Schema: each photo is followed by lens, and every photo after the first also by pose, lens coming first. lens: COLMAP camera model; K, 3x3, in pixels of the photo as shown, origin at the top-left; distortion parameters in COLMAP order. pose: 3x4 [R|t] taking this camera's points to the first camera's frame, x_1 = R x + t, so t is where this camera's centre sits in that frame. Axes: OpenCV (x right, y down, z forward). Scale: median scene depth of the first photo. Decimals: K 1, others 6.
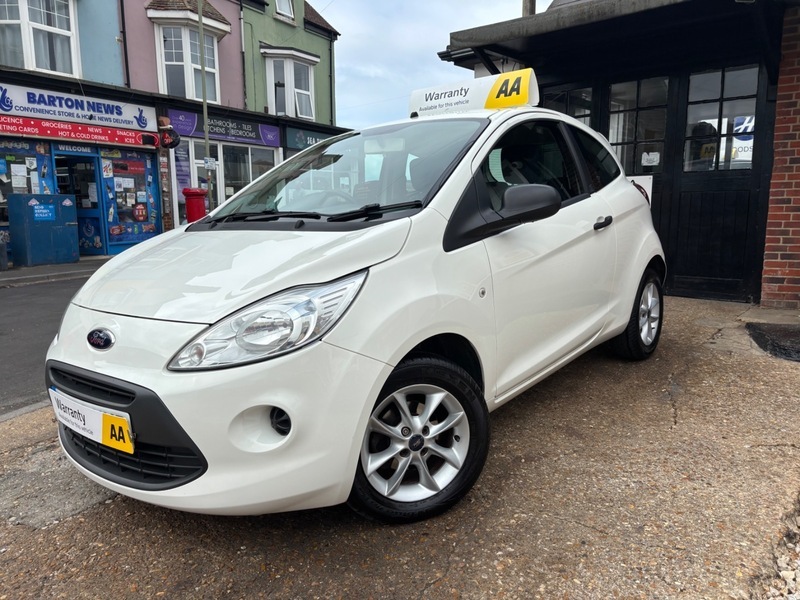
lens RADIAL K [[603.2, 0, 386.9], [0, 603.2, 297.9], [0, 0, 1]] dist [0.048952, -0.052084]
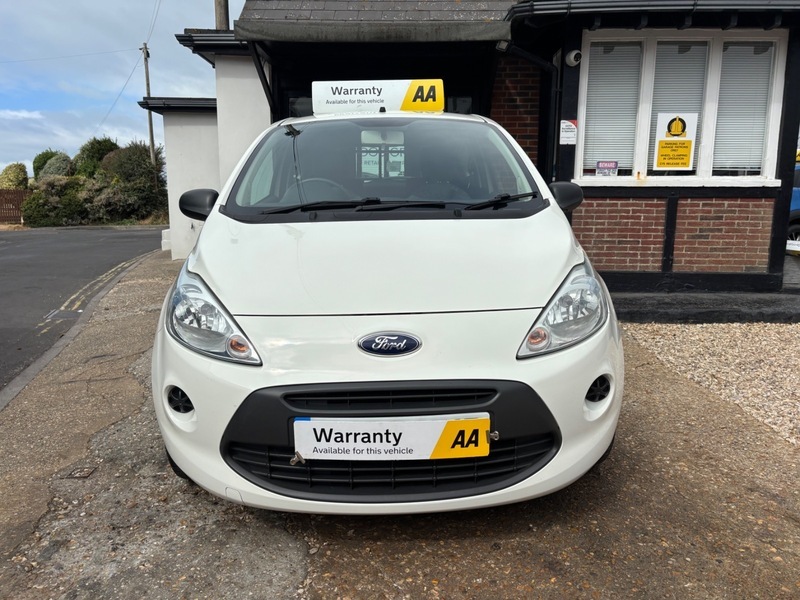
lens RADIAL K [[603.2, 0, 393.8], [0, 603.2, 305.3], [0, 0, 1]] dist [0.048952, -0.052084]
pose [[0.756855, -0.092760, 0.646967, -0.890204], [0.088927, 0.995287, 0.038670, -0.016174], [-0.647505, 0.028265, 0.761537, 0.308233]]
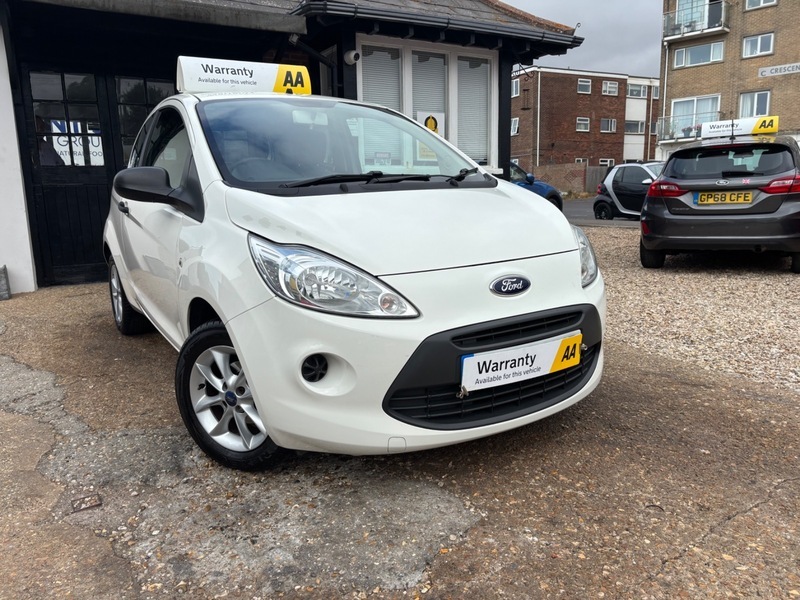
lens RADIAL K [[603.2, 0, 394.4], [0, 603.2, 300.0], [0, 0, 1]] dist [0.048952, -0.052084]
pose [[0.306583, -0.153258, 0.939425, -1.315055], [0.167630, 0.980220, 0.105206, -0.042193], [-0.936967, 0.125222, 0.326209, 0.754501]]
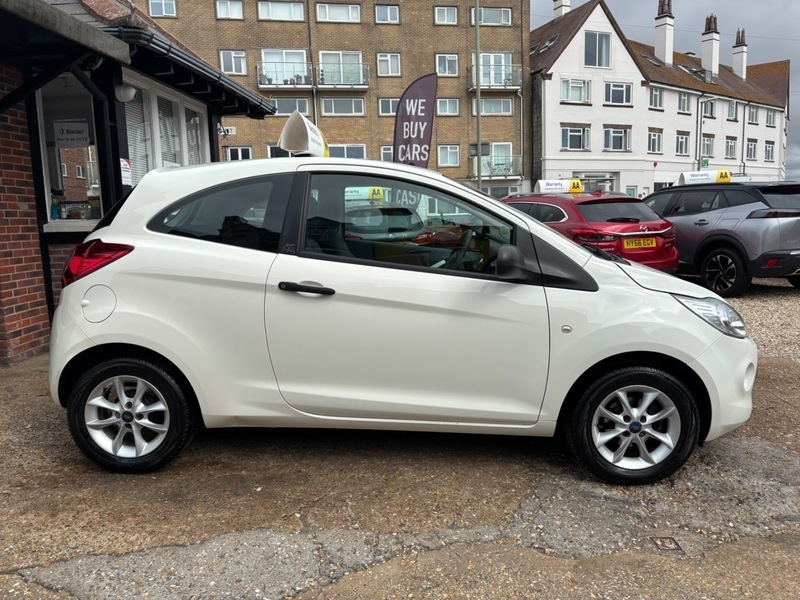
lens RADIAL K [[603.2, 0, 402.0], [0, 603.2, 300.1], [0, 0, 1]] dist [0.048952, -0.052084]
pose [[-0.609508, -0.071927, 0.789510, -1.155002], [0.161659, 0.963675, 0.212596, -0.425205], [-0.776123, 0.257210, -0.575740, 2.398977]]
